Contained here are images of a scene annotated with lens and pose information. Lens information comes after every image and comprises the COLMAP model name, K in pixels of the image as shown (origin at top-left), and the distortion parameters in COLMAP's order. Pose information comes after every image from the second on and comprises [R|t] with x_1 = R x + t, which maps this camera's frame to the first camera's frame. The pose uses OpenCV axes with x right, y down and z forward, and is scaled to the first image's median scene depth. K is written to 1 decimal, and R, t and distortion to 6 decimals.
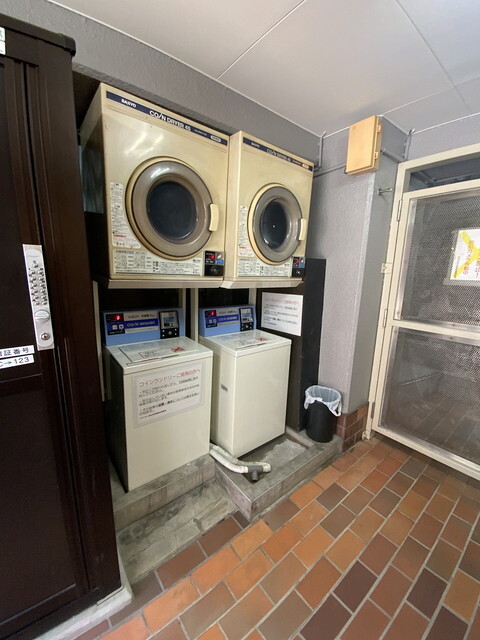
lens RADIAL K [[262.1, 0, 239.2], [0, 262.1, 321.3], [0, 0, 1]] dist [-0.009212, -0.002845]
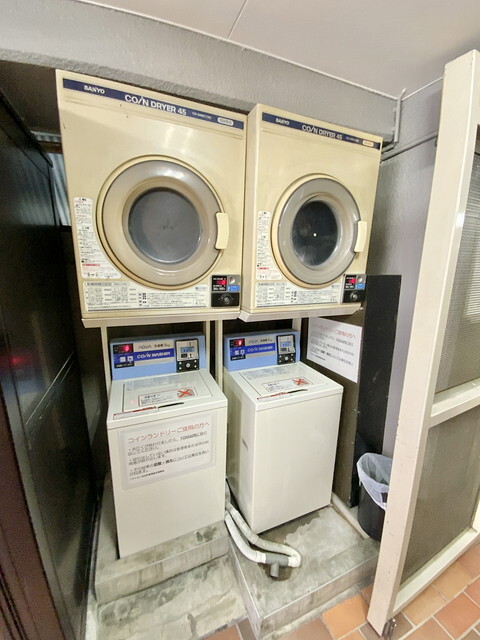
lens RADIAL K [[262.1, 0, 239.0], [0, 262.1, 320.7], [0, 0, 1]] dist [-0.009212, -0.002845]
pose [[0.961589, 0.038149, -0.271828, 0.143712], [-0.036184, 0.999270, 0.012241, -0.140337], [0.272097, -0.001935, 0.962268, 0.277784]]
